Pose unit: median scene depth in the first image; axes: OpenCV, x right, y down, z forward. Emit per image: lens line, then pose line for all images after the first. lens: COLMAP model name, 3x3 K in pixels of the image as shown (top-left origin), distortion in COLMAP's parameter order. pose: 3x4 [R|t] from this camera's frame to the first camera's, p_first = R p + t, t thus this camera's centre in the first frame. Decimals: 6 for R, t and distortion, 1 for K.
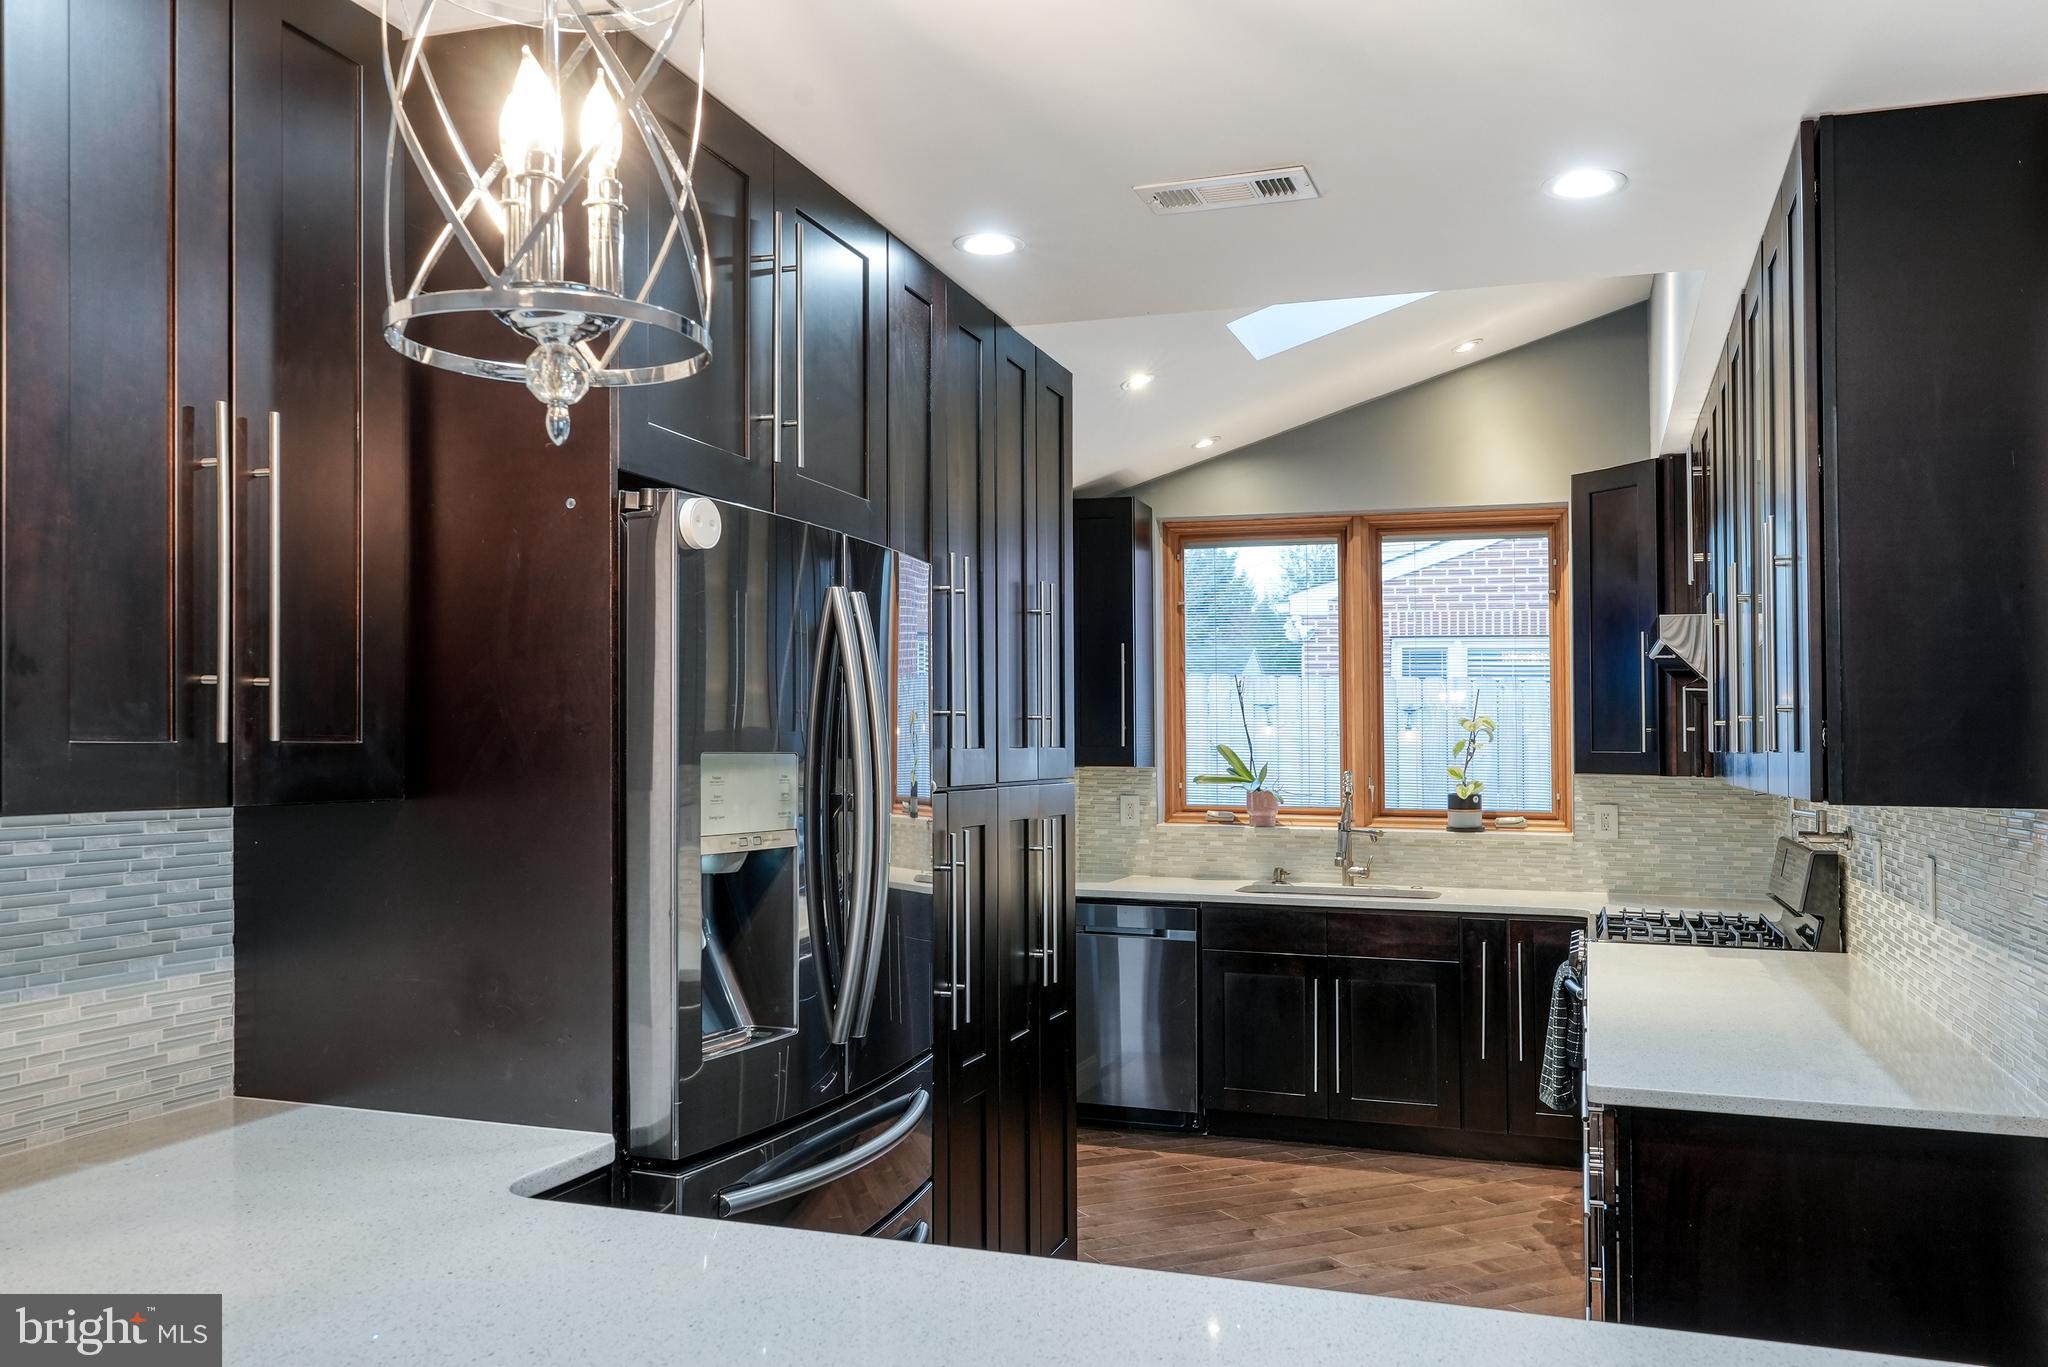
lens RADIAL K [[1677.8, 0, 941.5], [0, 1677.8, 638.6], [0, 0, 1]] dist [0.003311, -0.004102]
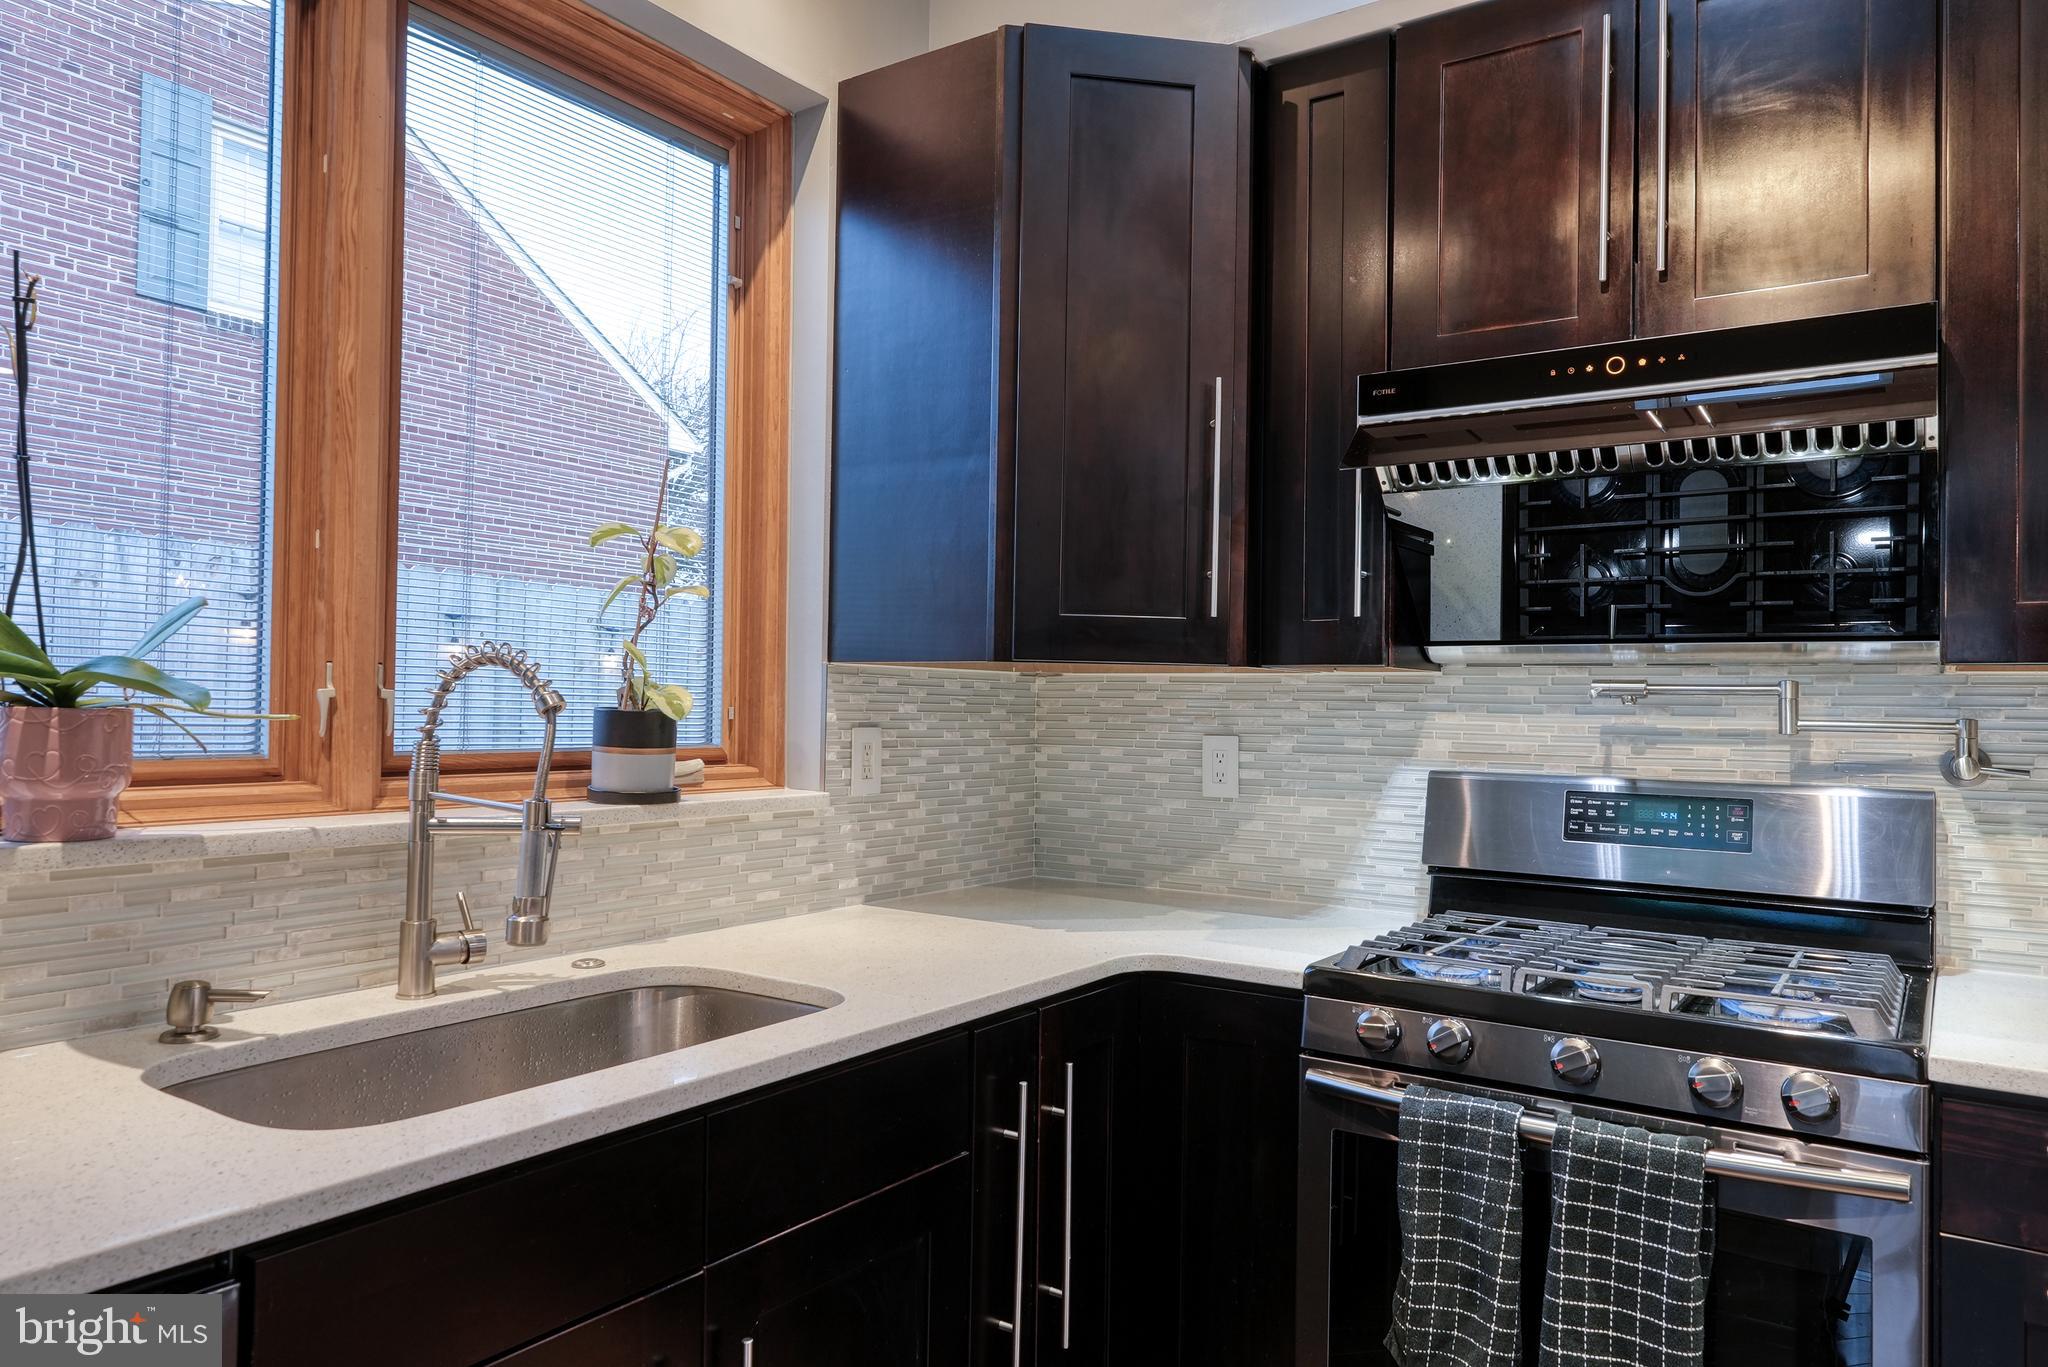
lens RADIAL K [[1348.4, 0, 1024.0], [0, 1348.4, 683.5], [0, 0, 1]] dist [-0.020234, 0.001402]
pose [[0.238477, 0.010637, 0.971090, 0.016218], [-0.073279, 0.997286, 0.007072, 0.079215], [-0.968379, -0.072847, 0.238609, 0.856454]]
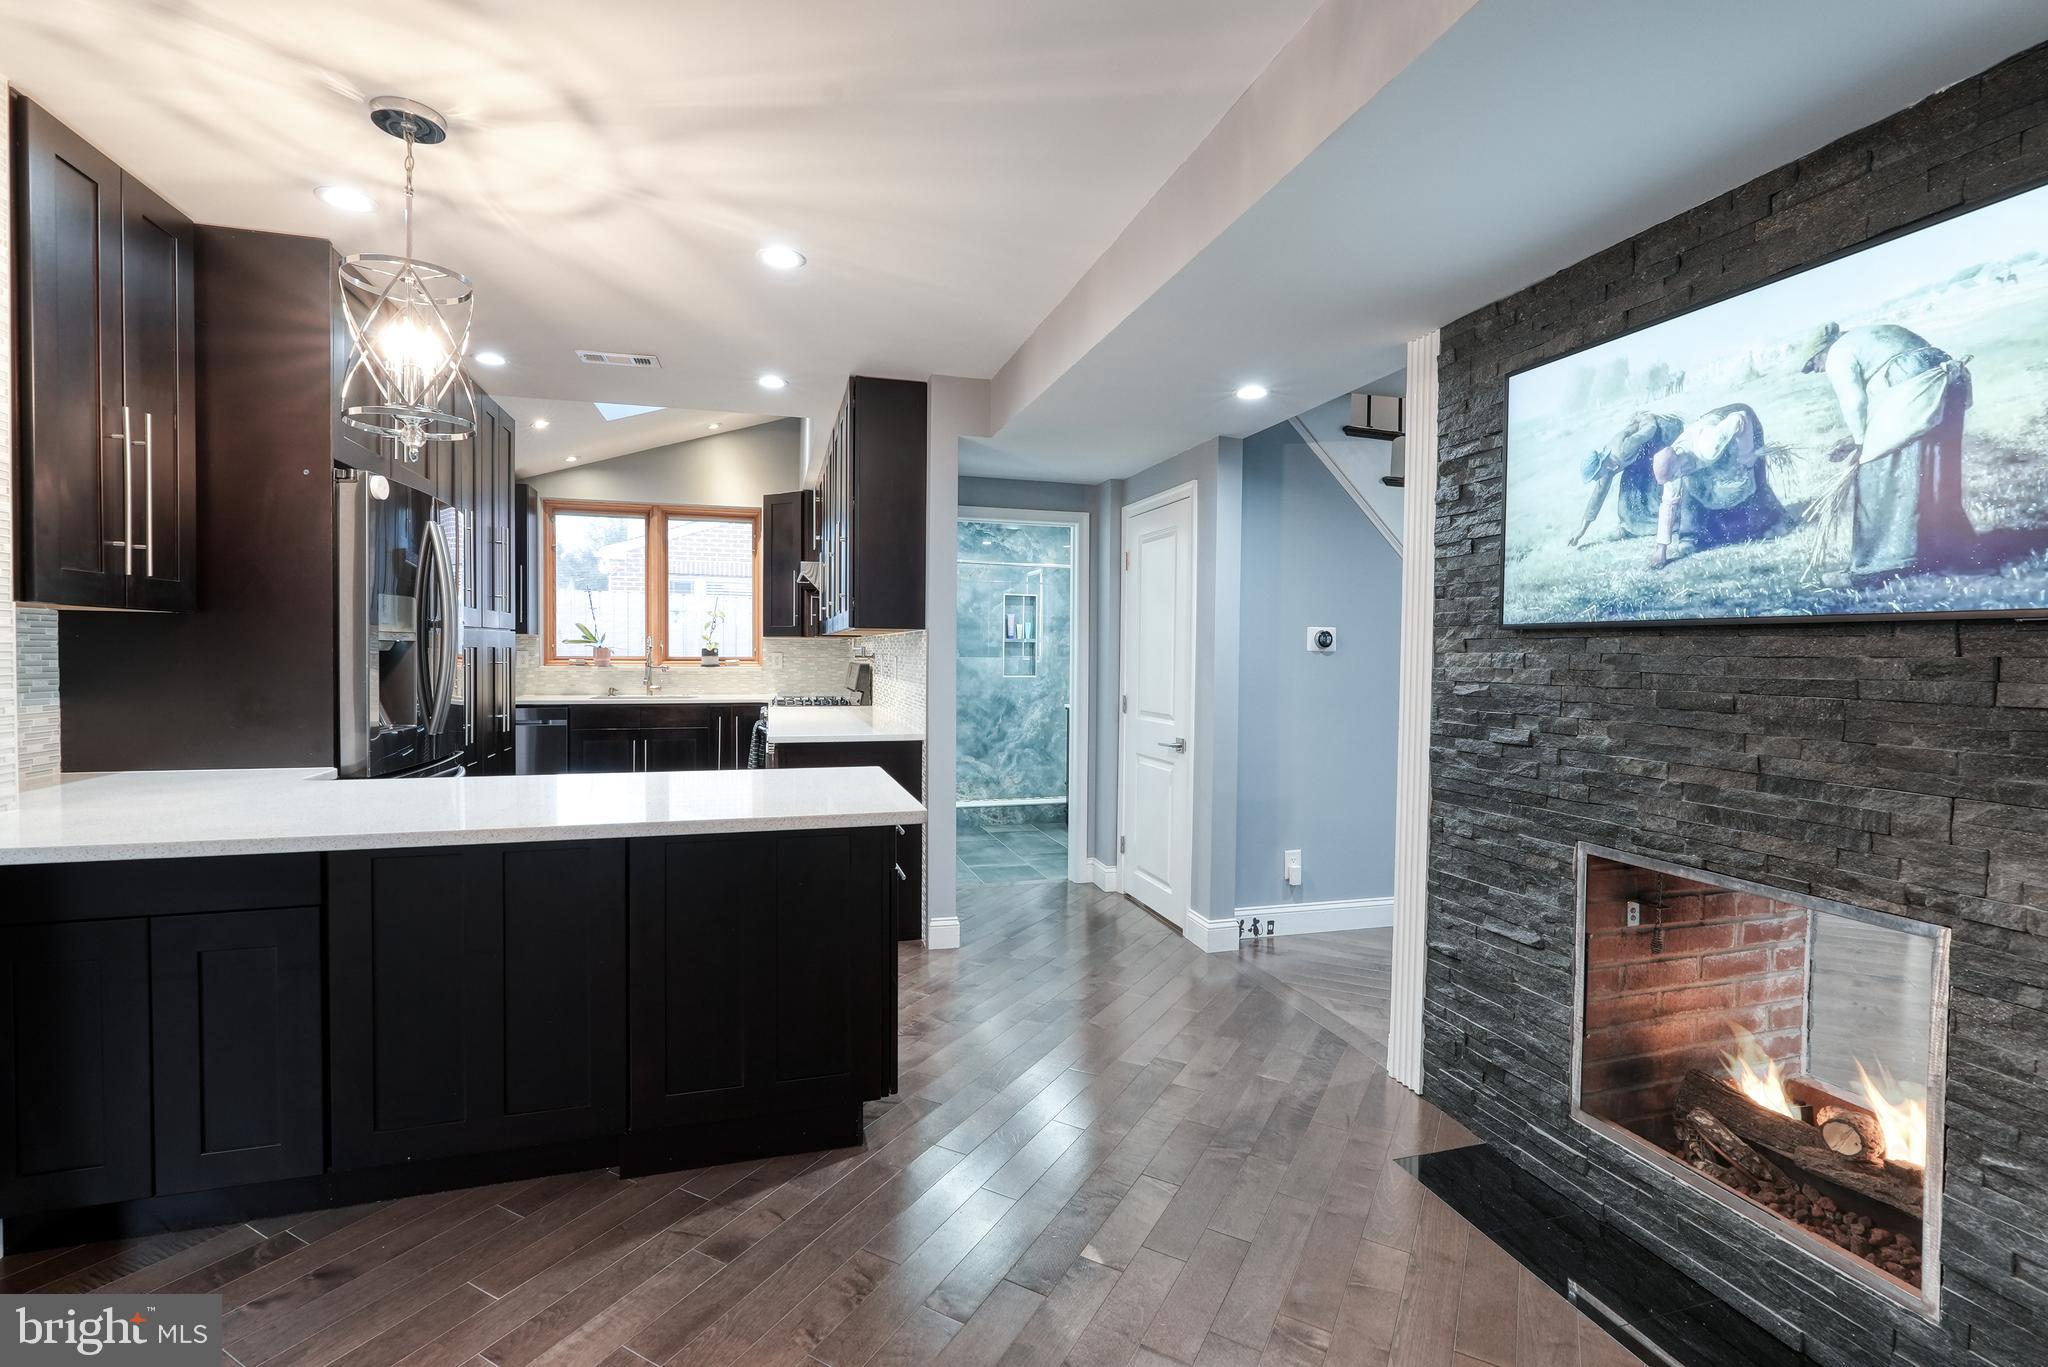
lens RADIAL K [[933.7, 0, 1031.9], [0, 933.7, 672.8], [0, 0, 1]] dist [-0.004285, 0.004105]
pose [[0.801126, -0.019560, 0.598176, -0.054667], [-0.040140, 0.995459, 0.086310, 0.009232], [-0.597148, -0.093156, 0.796703, -0.140539]]
